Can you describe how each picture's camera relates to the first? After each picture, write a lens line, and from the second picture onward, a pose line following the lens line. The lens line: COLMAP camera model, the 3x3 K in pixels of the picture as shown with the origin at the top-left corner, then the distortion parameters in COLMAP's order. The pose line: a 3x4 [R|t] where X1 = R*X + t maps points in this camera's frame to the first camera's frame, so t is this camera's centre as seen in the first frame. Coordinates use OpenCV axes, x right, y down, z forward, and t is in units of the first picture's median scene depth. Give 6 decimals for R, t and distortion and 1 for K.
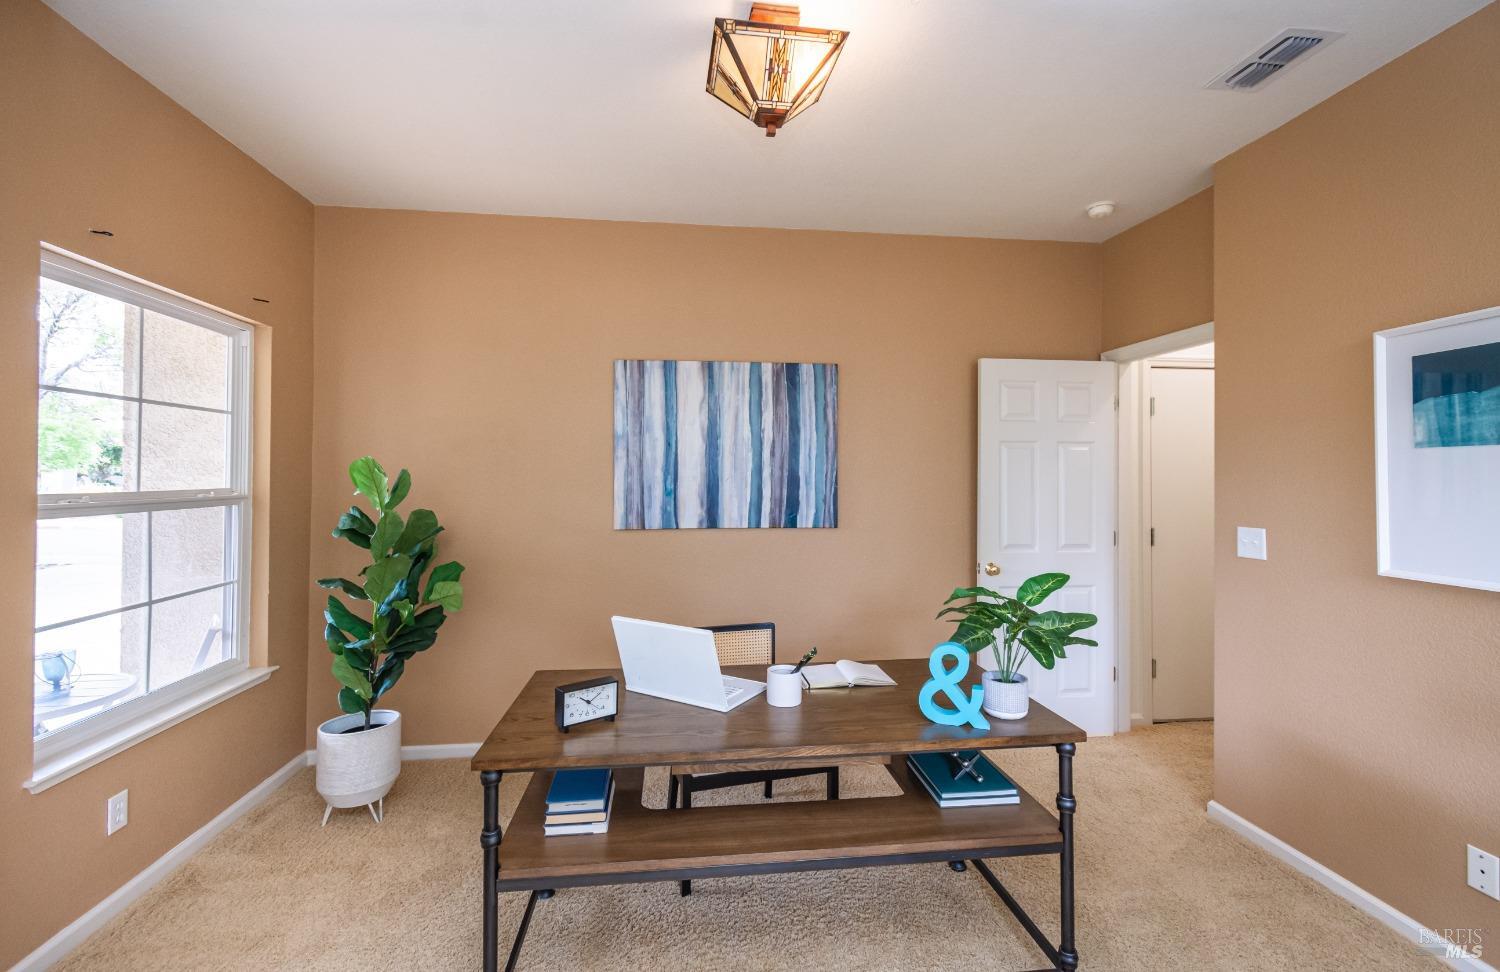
lens RADIAL K [[664.8, 0, 746.9], [0, 664.8, 466.8], [0, 0, 1]] dist [0.009537, -0.000444]
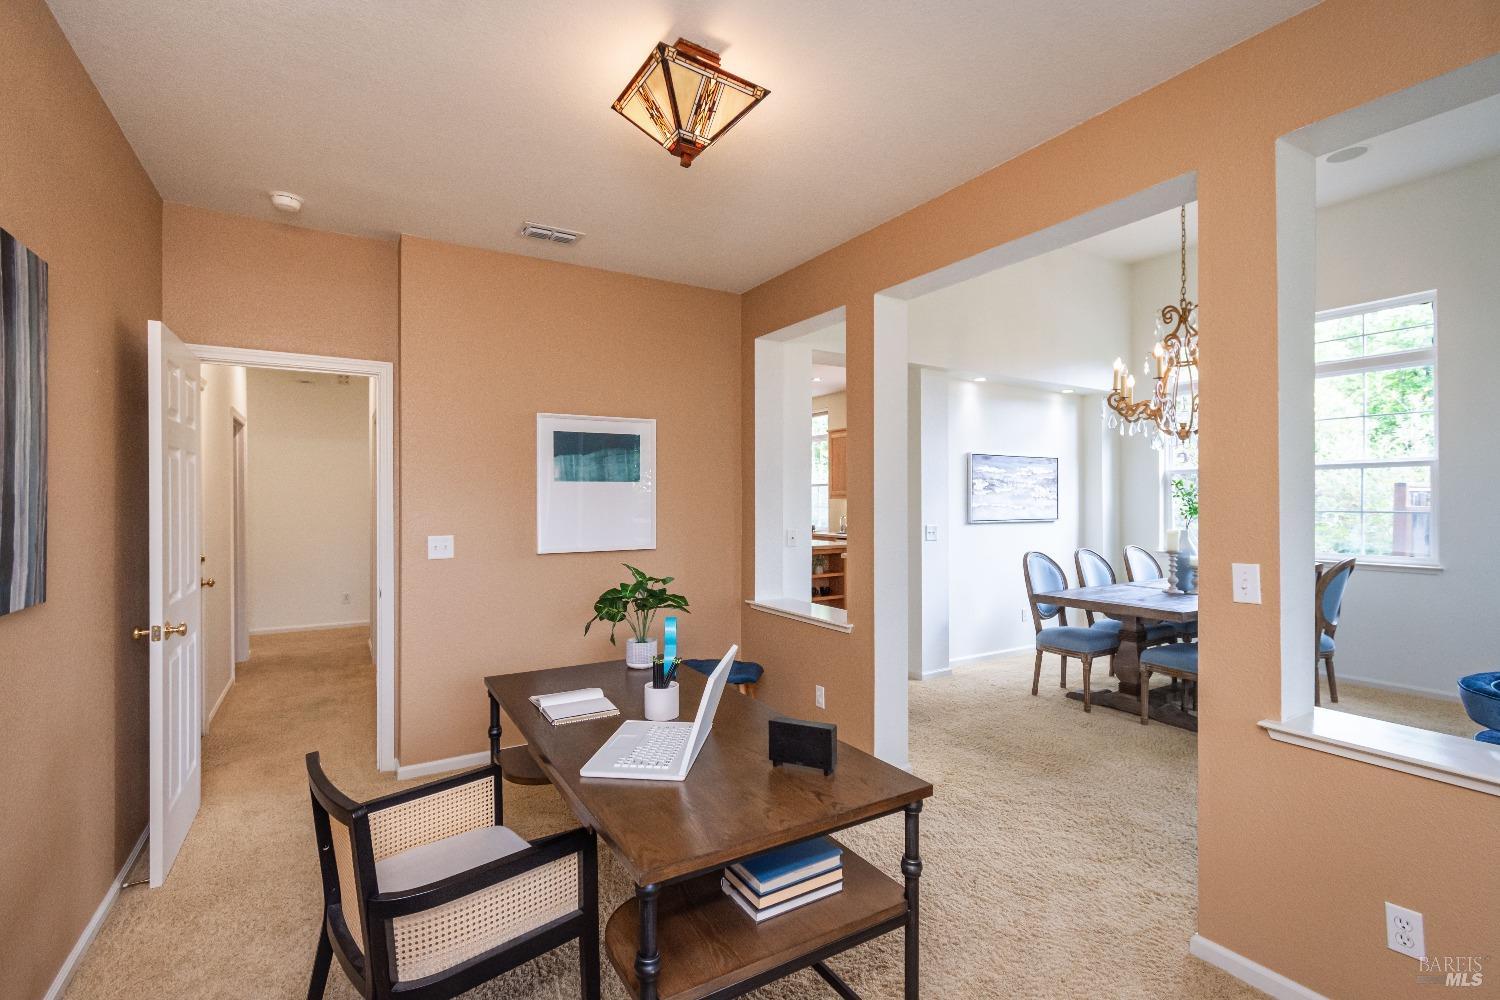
lens RADIAL K [[679.3, 0, 750.5], [0, 679.3, 500.8], [0, 0, 1]] dist [0.006825, -0.000285]
pose [[-0.418630, -0.004542, 0.908145, -0.545736], [-0.012368, 0.999923, -0.000701, 0.012398], [-0.908073, -0.011525, -0.418654, 0.765023]]
